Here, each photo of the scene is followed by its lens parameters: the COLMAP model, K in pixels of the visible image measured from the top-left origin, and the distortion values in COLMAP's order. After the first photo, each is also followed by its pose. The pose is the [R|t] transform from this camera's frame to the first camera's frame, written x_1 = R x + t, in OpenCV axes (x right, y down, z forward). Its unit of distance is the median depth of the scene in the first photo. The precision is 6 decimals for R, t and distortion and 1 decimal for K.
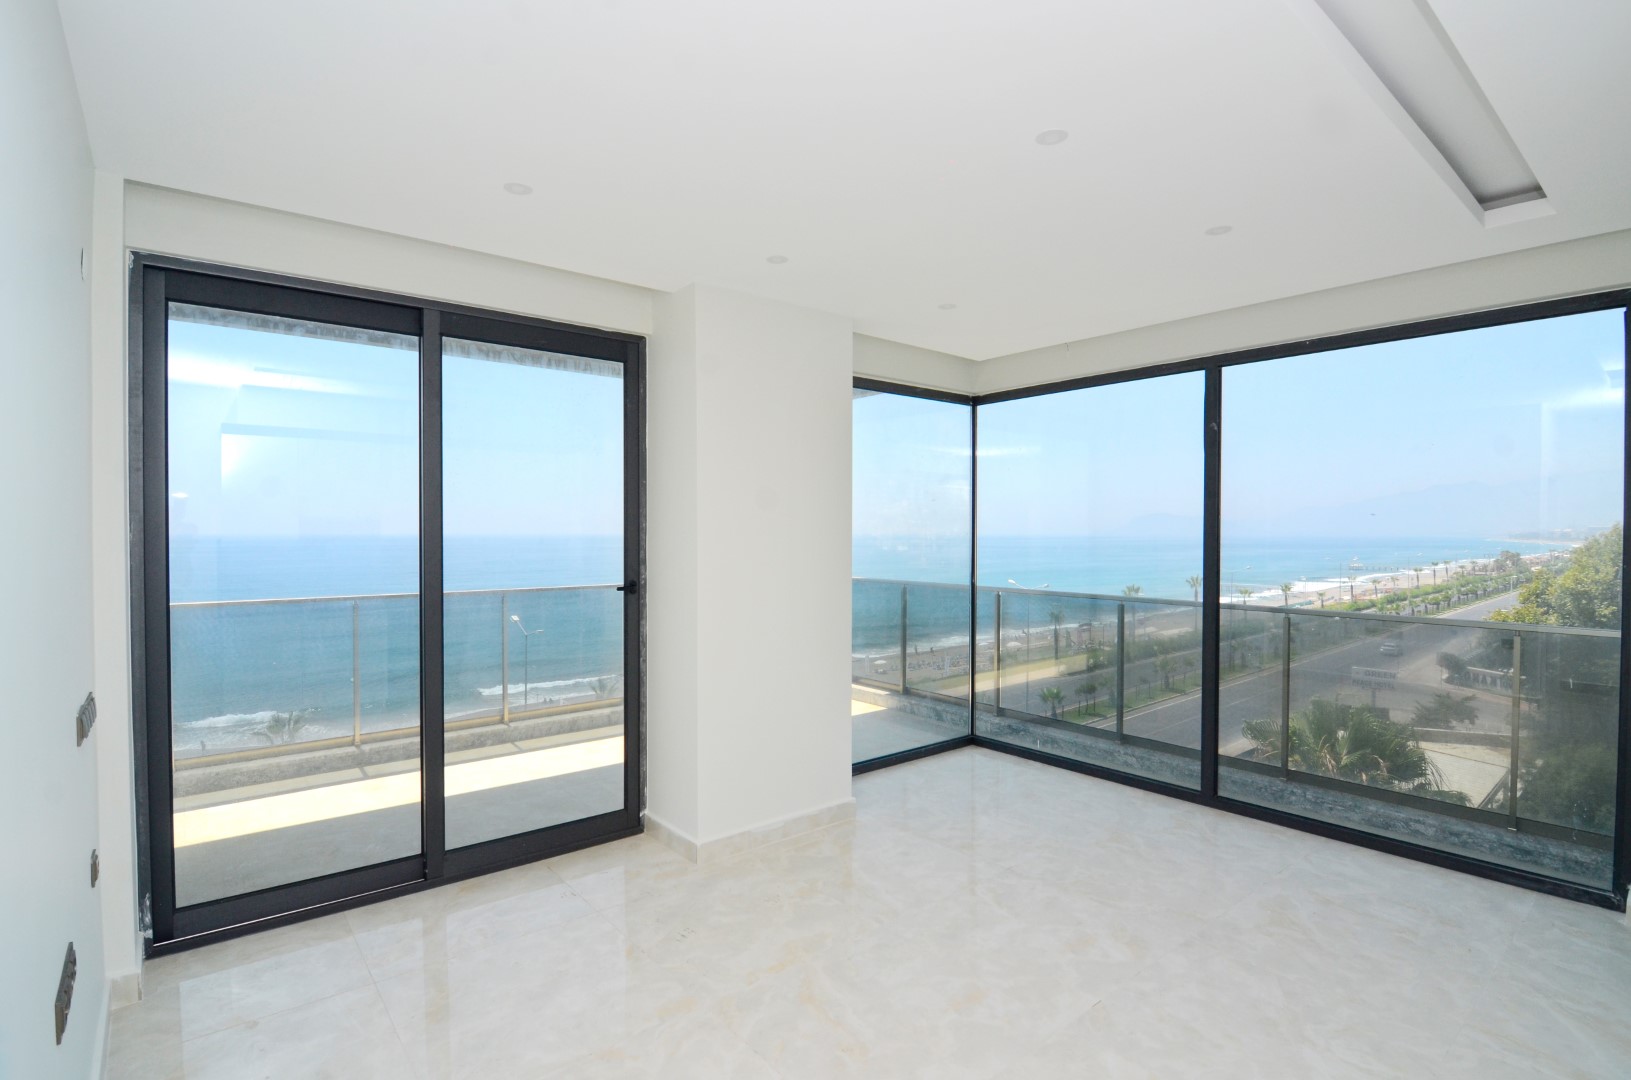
lens RADIAL K [[778.0, 0, 811.0], [0, 778.0, 544.3], [0, 0, 1]] dist [-0.005818, -0.011298]
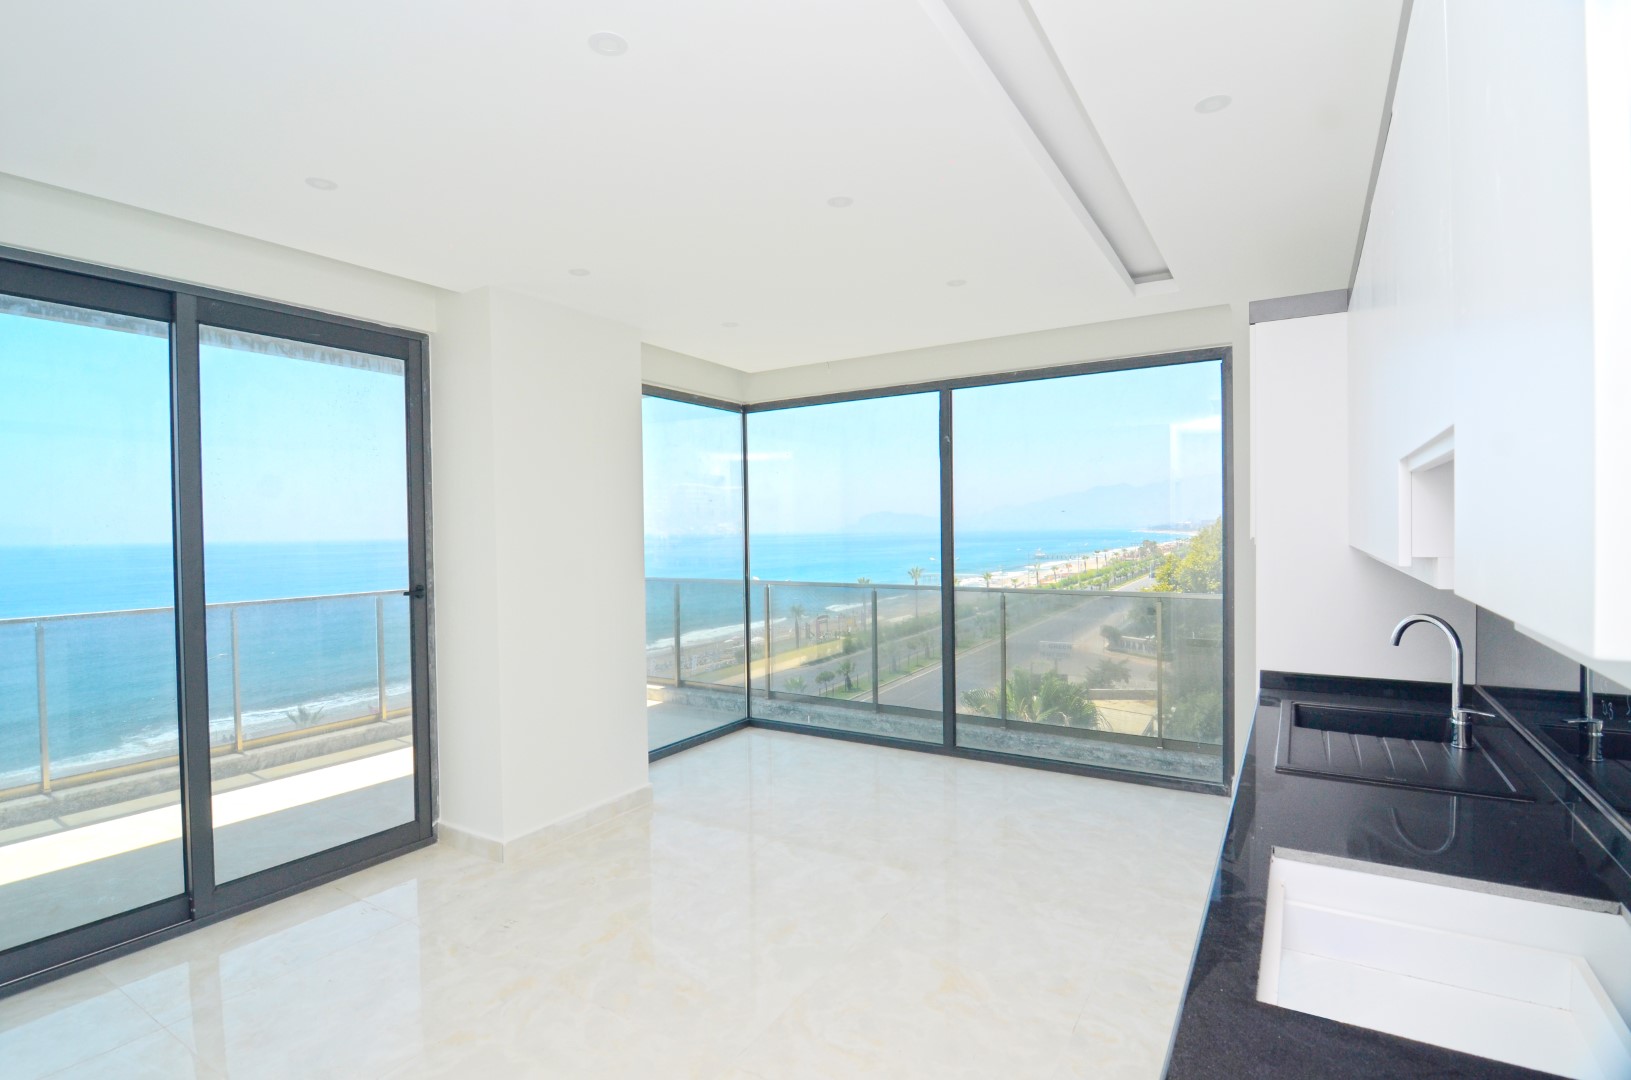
lens RADIAL K [[778.0, 0, 811.0], [0, 778.0, 544.3], [0, 0, 1]] dist [-0.005818, -0.011298]
pose [[0.946519, -0.020540, 0.321992, -0.076680], [0.020479, 0.999784, 0.003576, 0.002459], [-0.321996, 0.003209, 0.946736, -0.075727]]
